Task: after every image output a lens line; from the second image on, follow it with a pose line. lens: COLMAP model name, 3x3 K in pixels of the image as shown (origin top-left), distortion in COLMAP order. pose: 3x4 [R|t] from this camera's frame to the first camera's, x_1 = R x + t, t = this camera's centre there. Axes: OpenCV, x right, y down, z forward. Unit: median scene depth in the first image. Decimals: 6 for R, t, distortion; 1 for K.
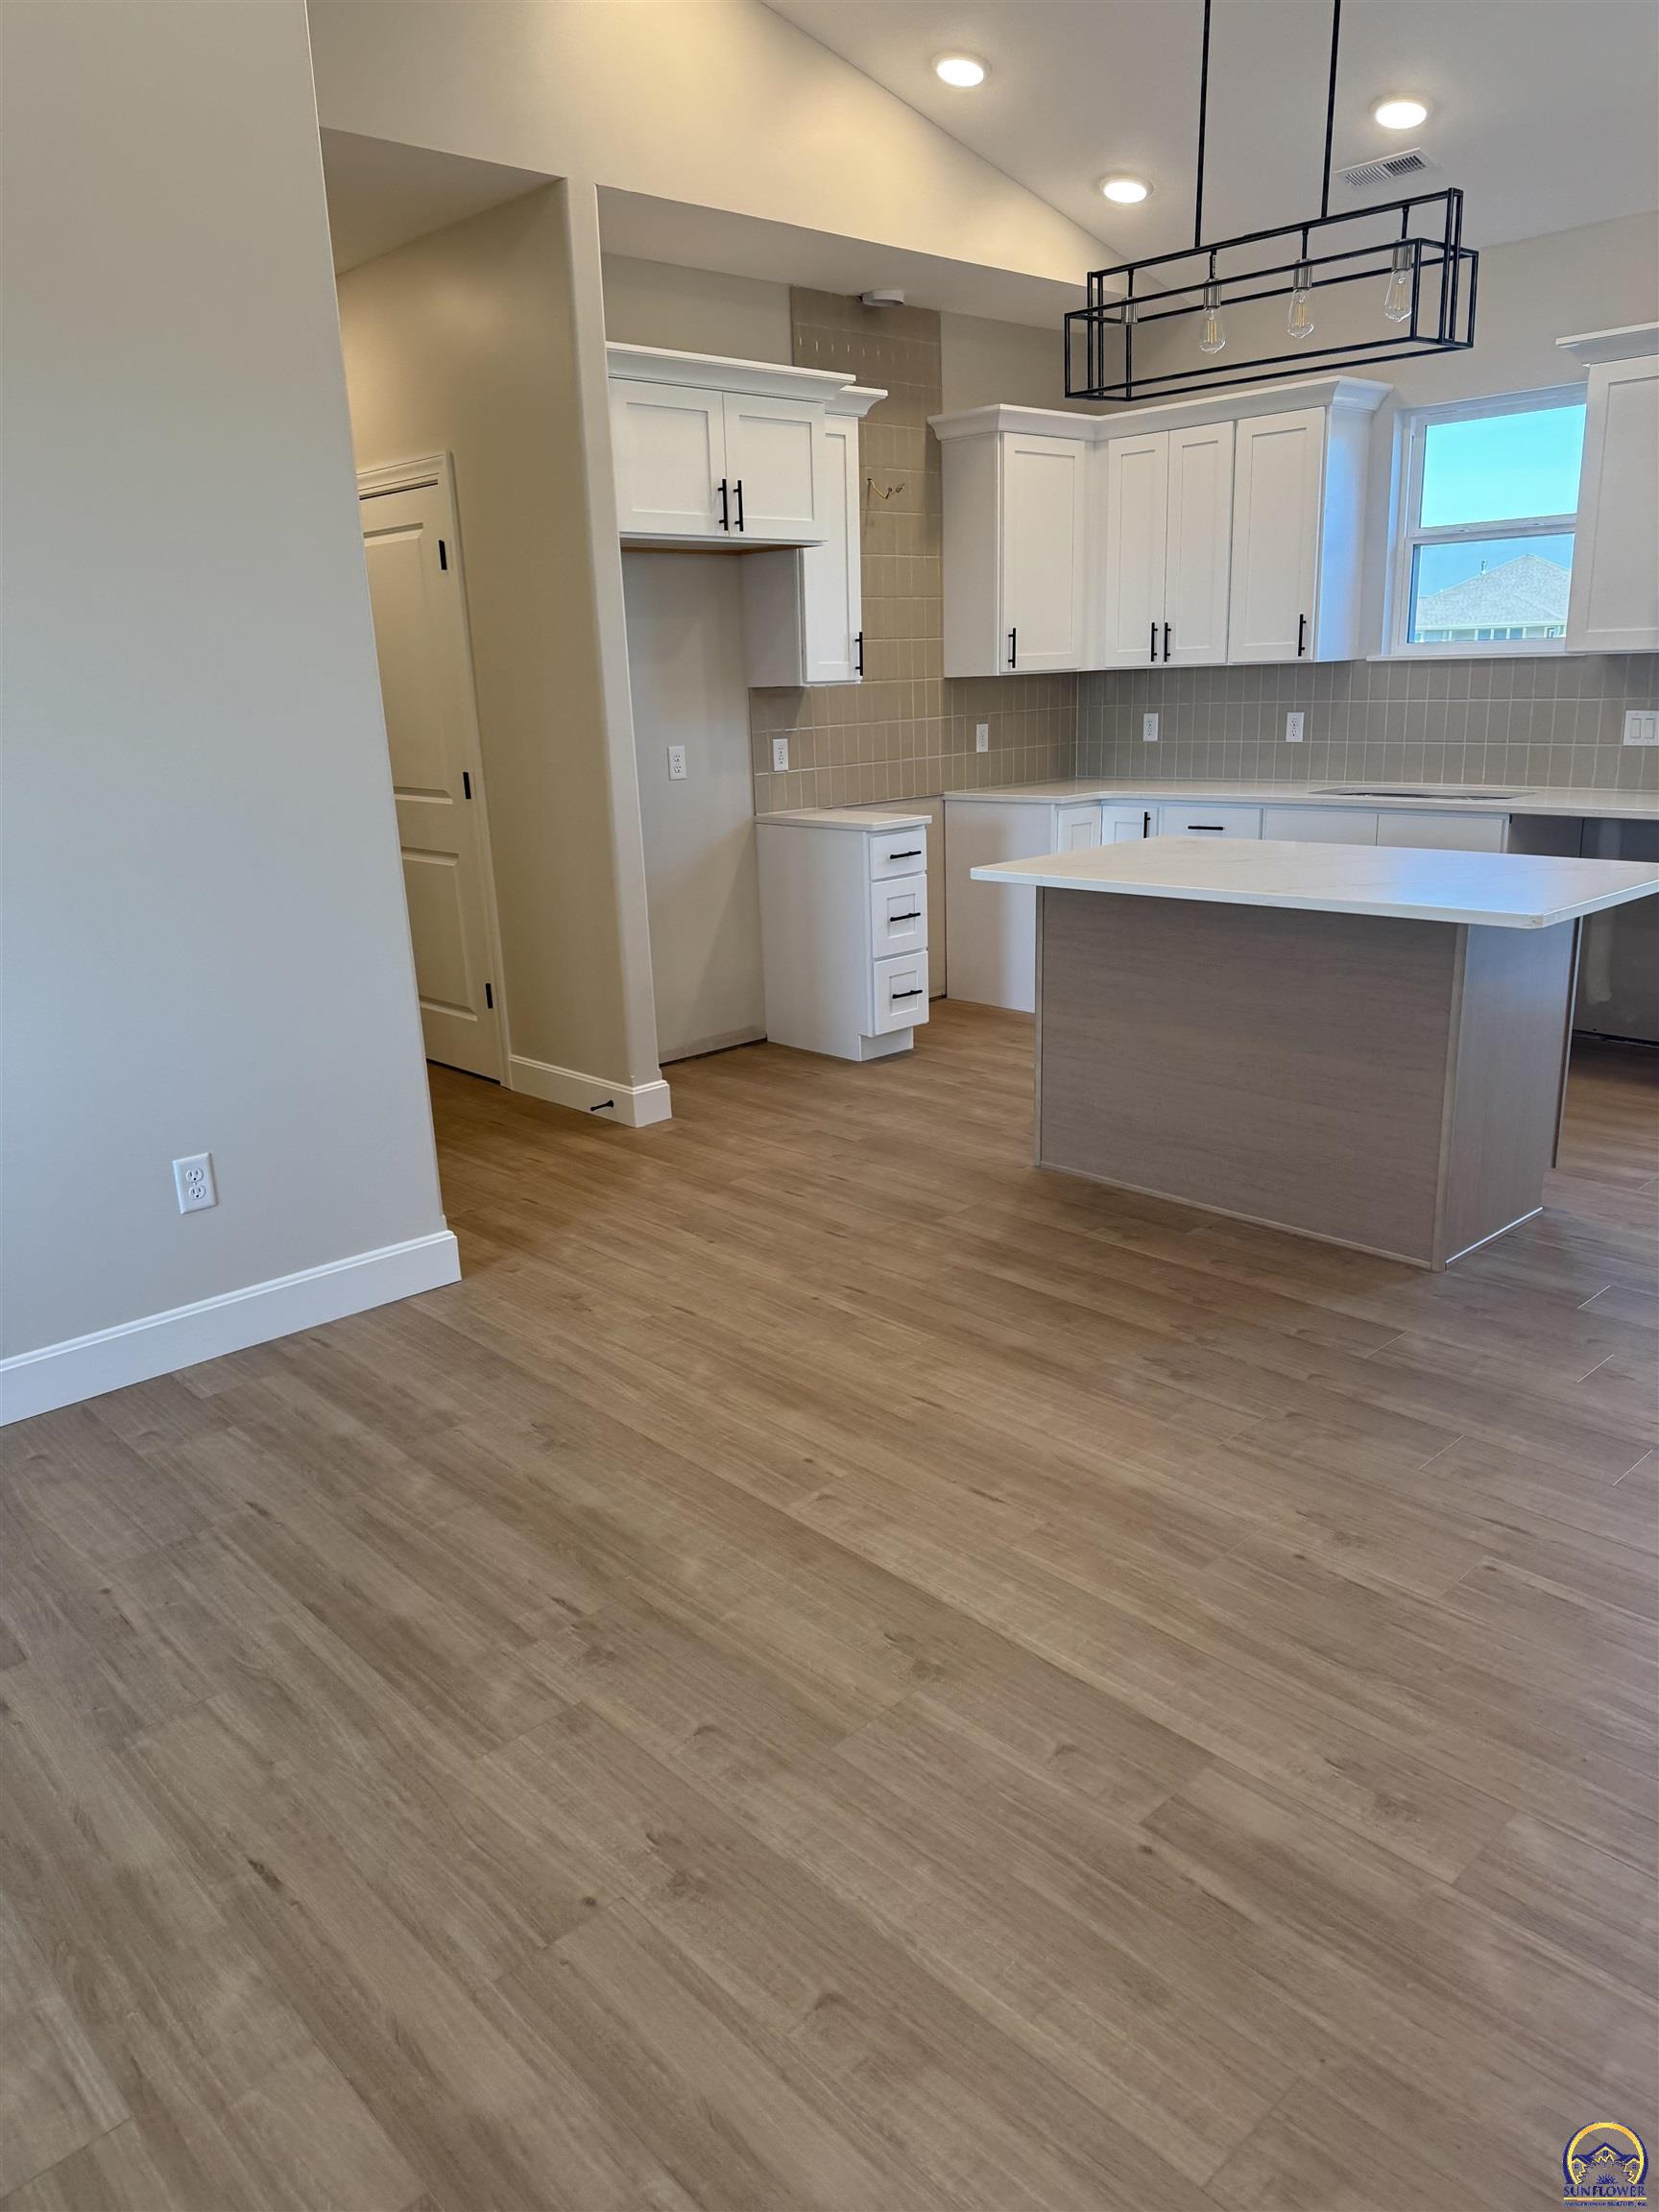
lens RADIAL K [[1537.5, 0, 814.0], [0, 1537.5, 1100.1], [0, 0, 1]] dist [0.171622, -0.302262]
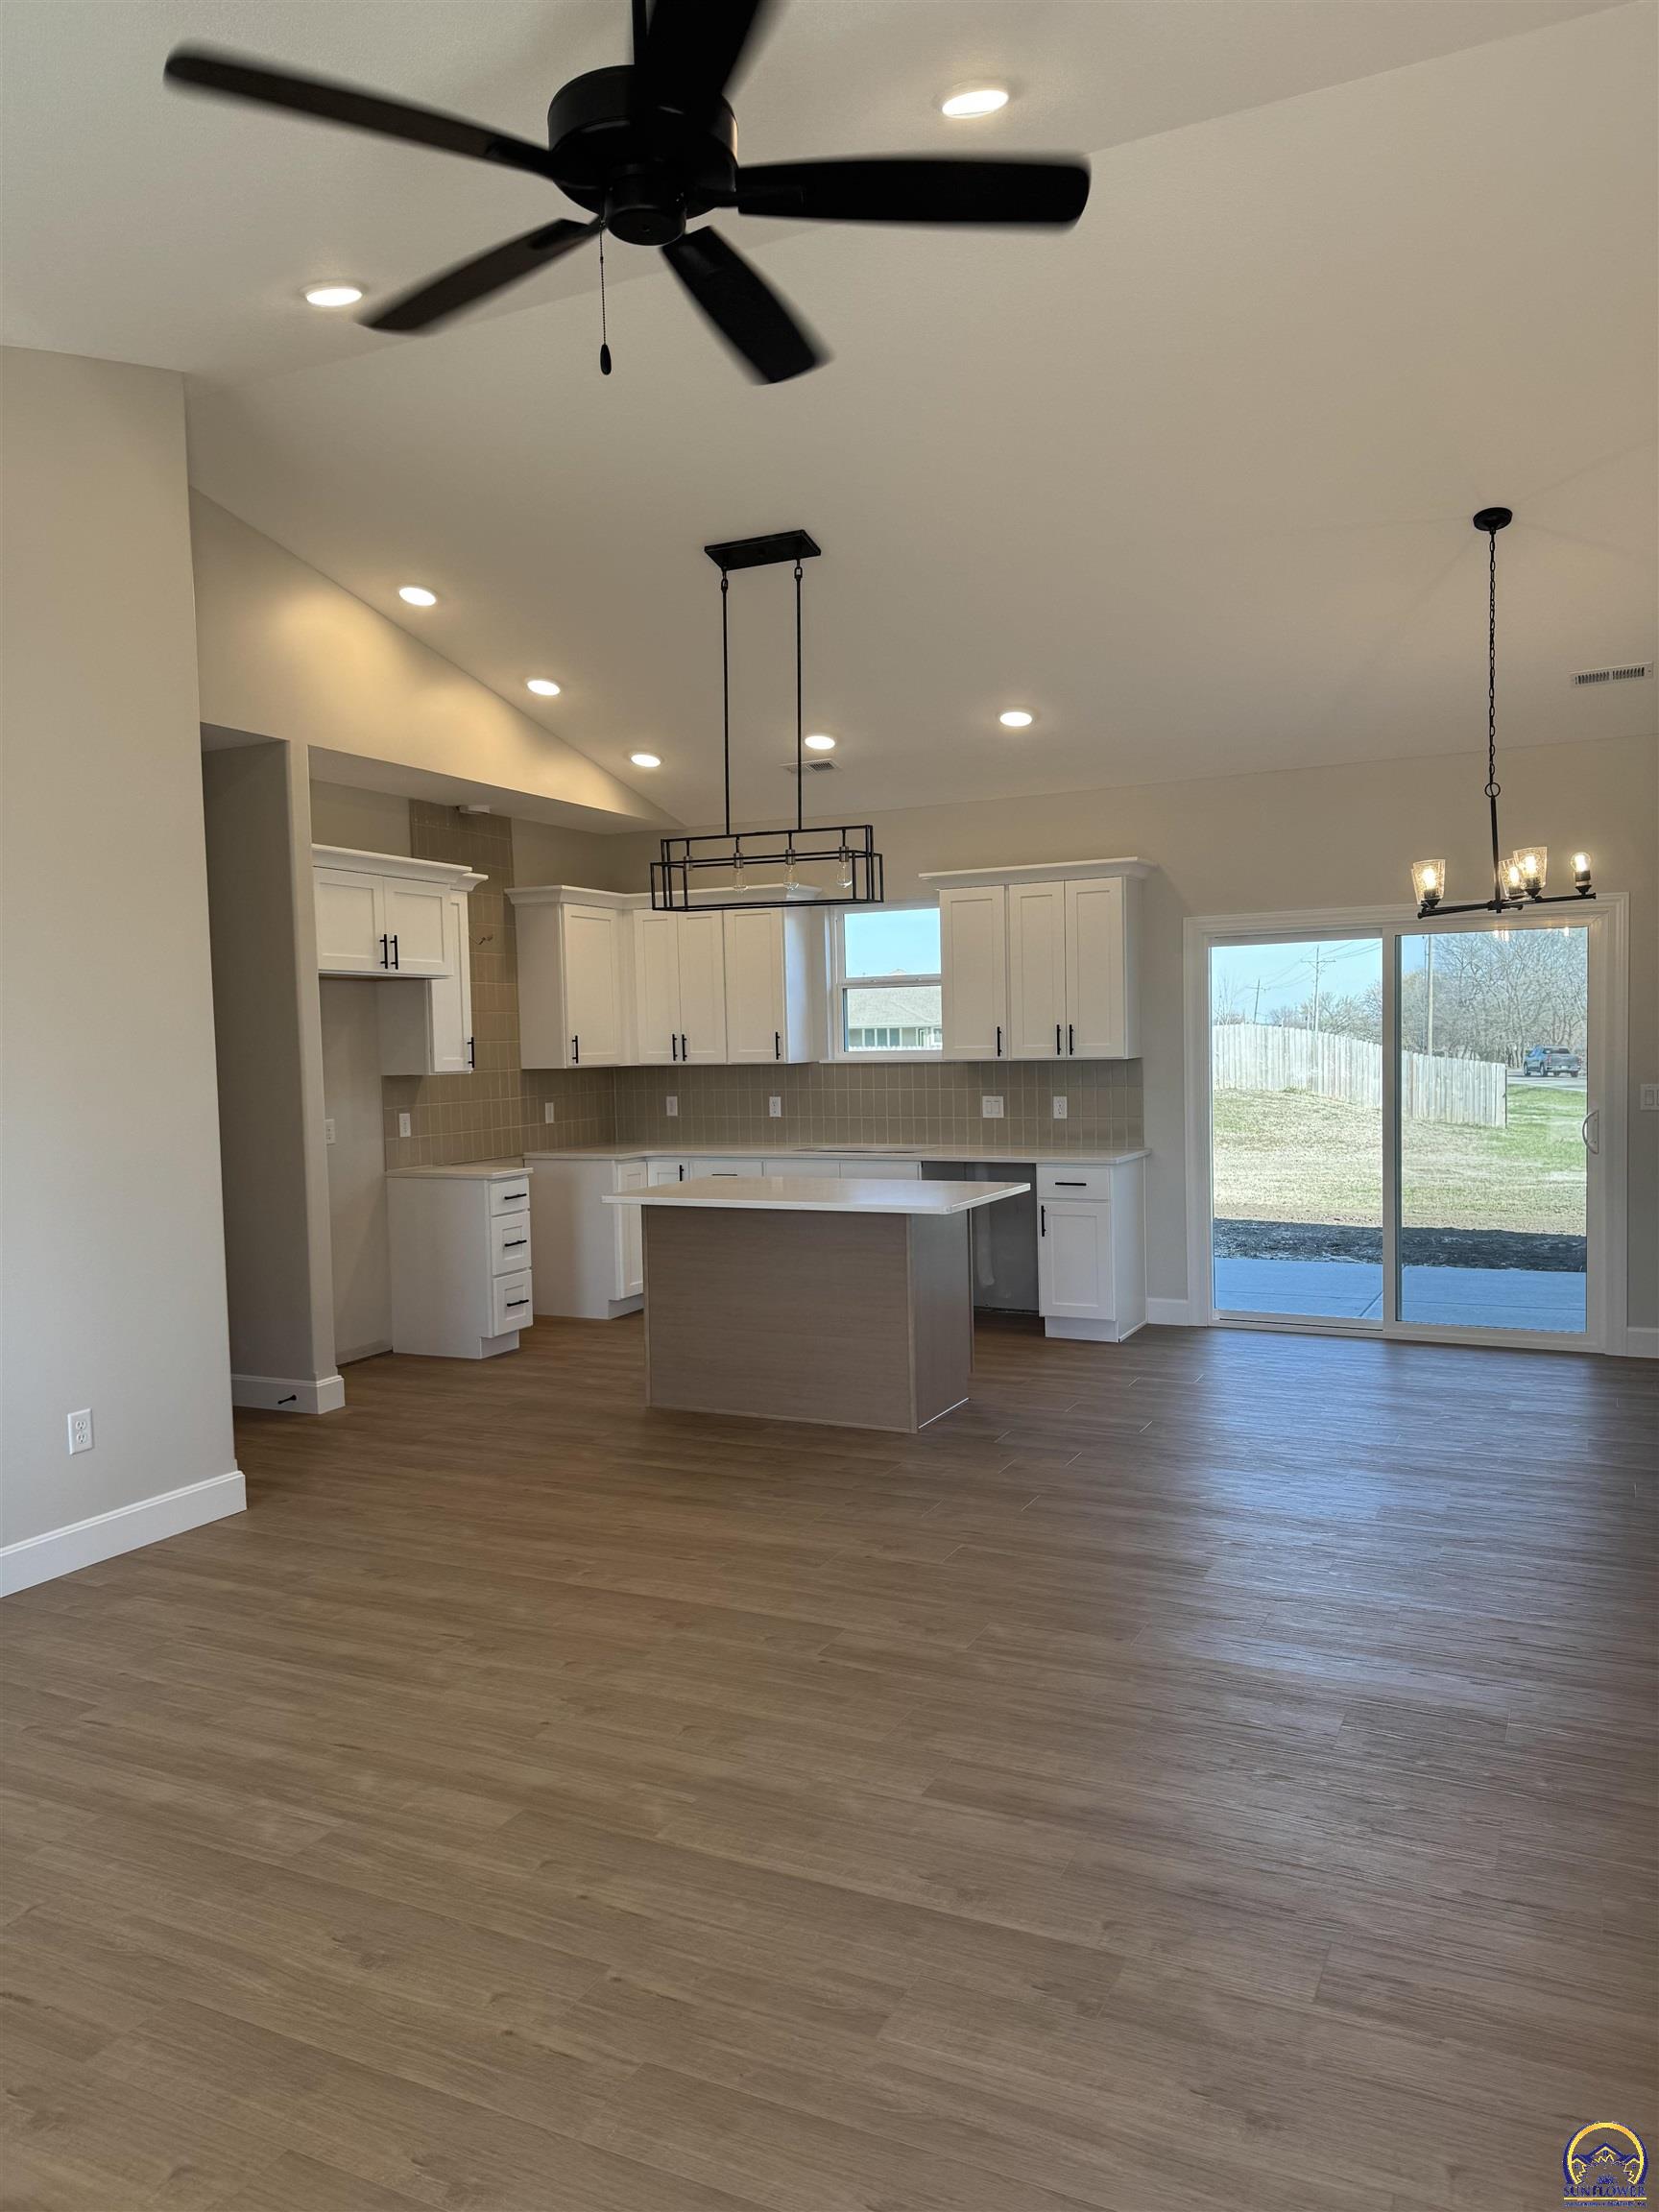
lens RADIAL K [[1548.3, 0, 840.7], [0, 1548.3, 1106.6], [0, 0, 1]] dist [0.170253, -0.313018]
pose [[0.931724, -0.003793, 0.363147, -0.211355], [0.088710, 0.972032, -0.217451, 0.104061], [-0.352166, 0.234819, 0.906002, -0.418315]]
